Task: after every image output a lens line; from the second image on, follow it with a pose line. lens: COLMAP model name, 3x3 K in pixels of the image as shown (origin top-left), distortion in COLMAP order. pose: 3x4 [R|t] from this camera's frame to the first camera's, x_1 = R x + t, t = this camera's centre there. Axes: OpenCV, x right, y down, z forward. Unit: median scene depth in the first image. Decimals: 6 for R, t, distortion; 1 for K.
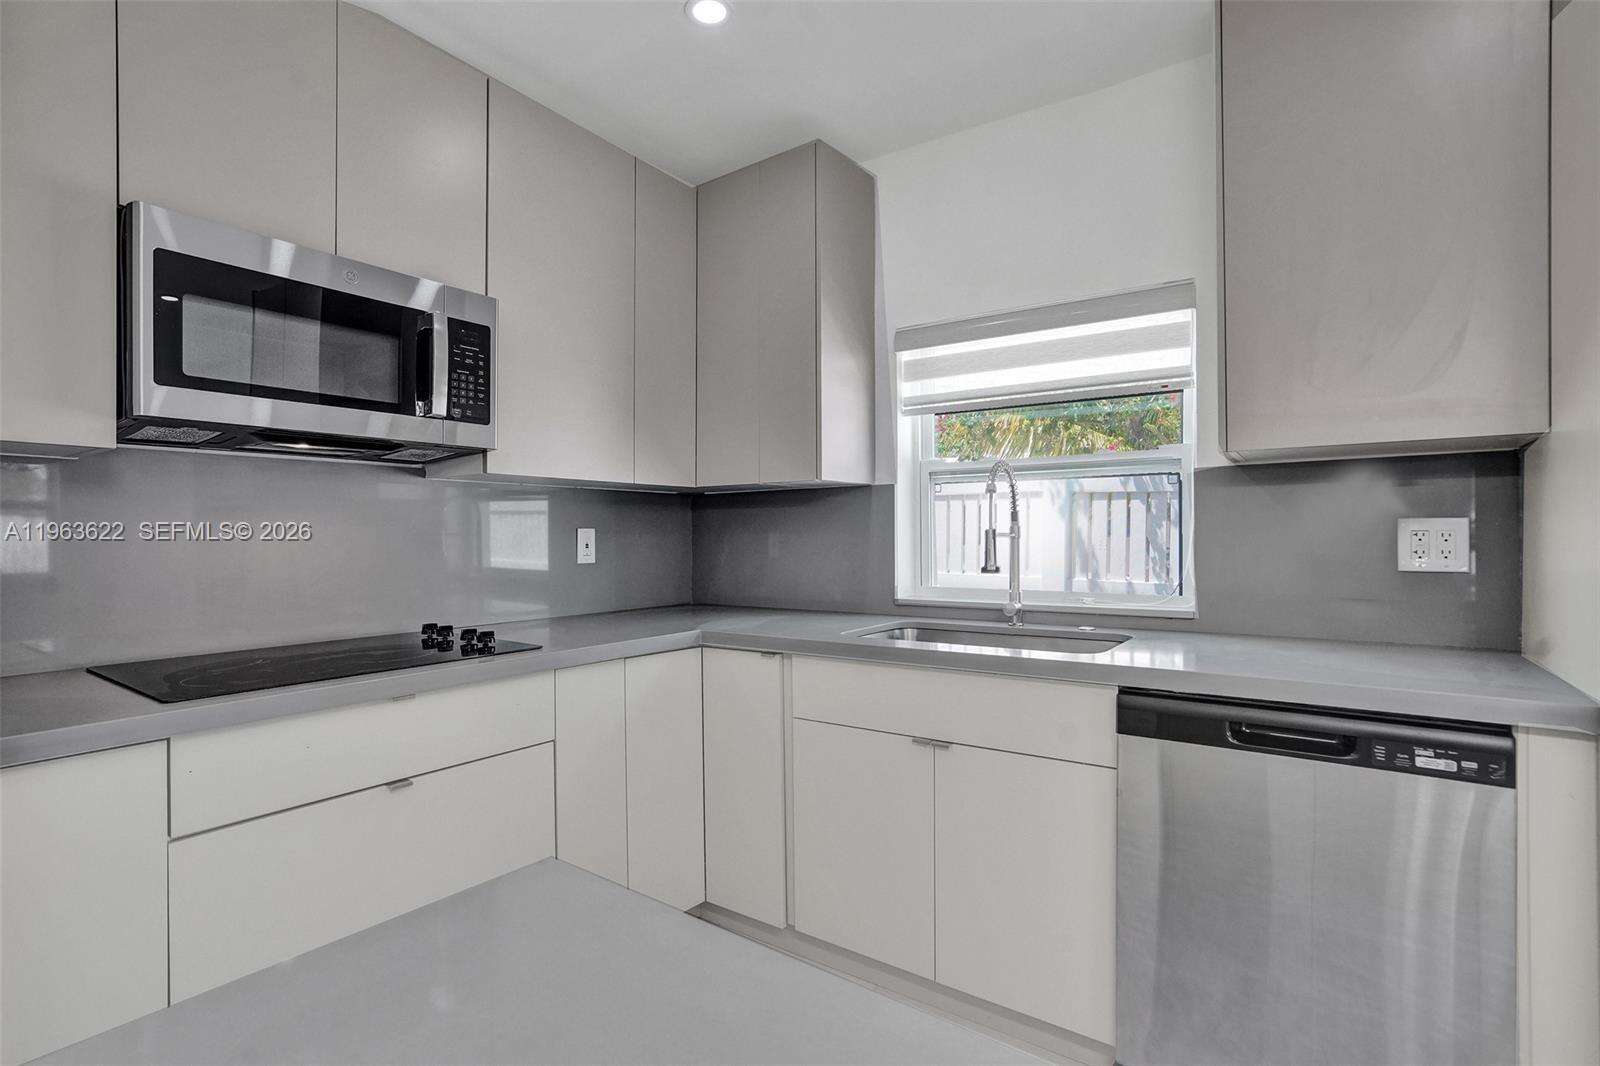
lens RADIAL K [[754.7, 0, 794.1], [0, 754.7, 536.8], [0, 0, 1]] dist [-0.020472, 0.001249]
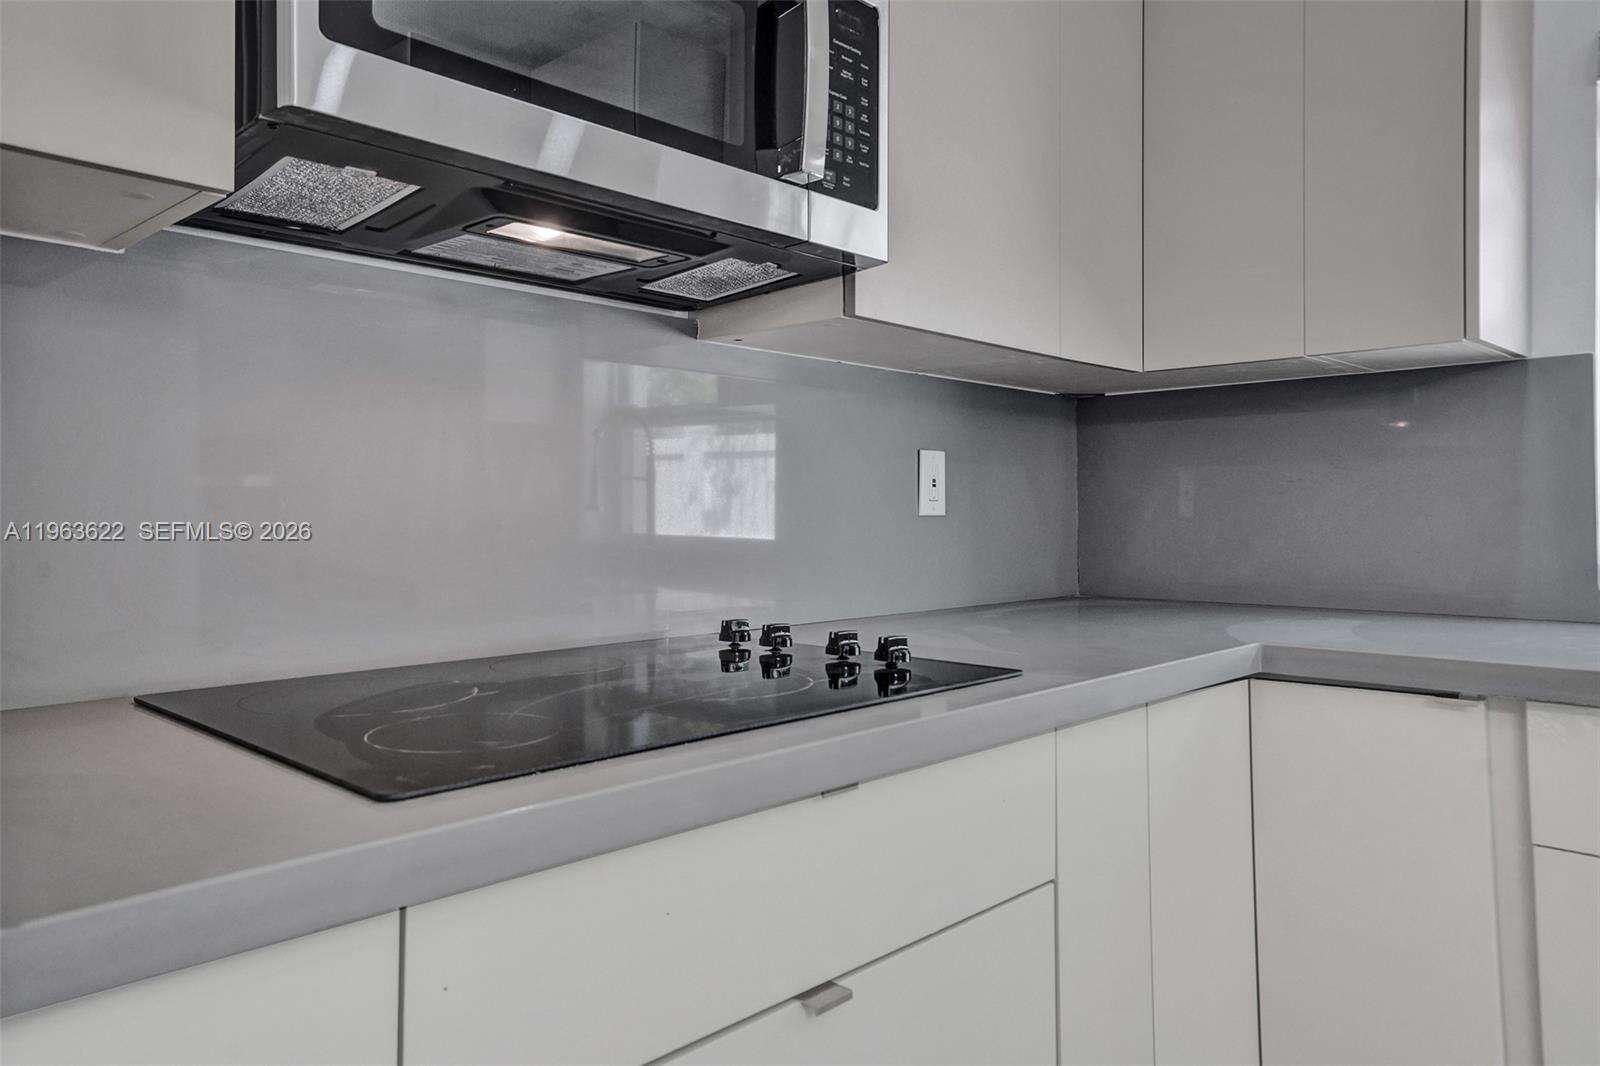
lens RADIAL K [[1094.6, 0, 803.9], [0, 1094.6, 498.4], [0, 0, 1]] dist [-0.005096, -0.000353]
pose [[0.989345, 0.003791, -0.145540, -0.351775], [-0.005563, 0.999915, -0.011771, 0.045478], [0.145483, 0.012455, 0.989282, 0.301606]]
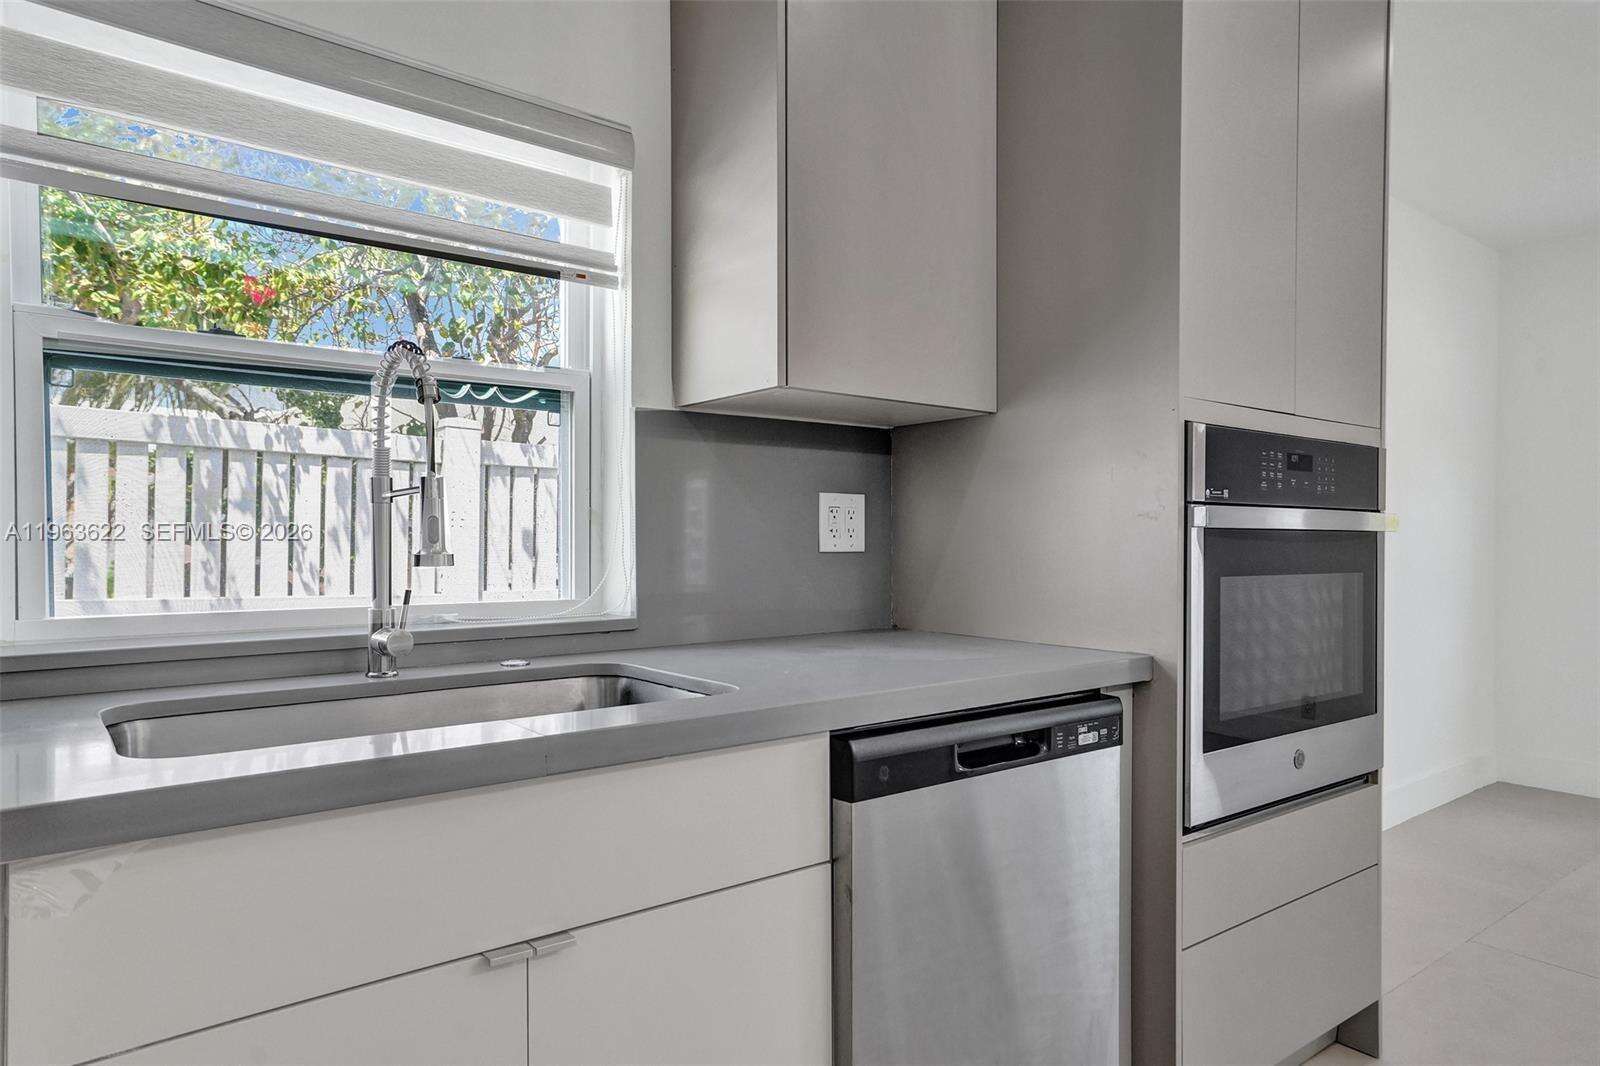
lens RADIAL K [[994.9, 0, 793.4], [0, 994.9, 549.9], [0, 0, 1]] dist [-0.008060, -0.000882]
pose [[0.271809, -0.005015, 0.962338, -0.308560], [-0.002269, 0.999980, 0.005852, 0.033483], [-0.962348, -0.003774, 0.271793, 0.645272]]
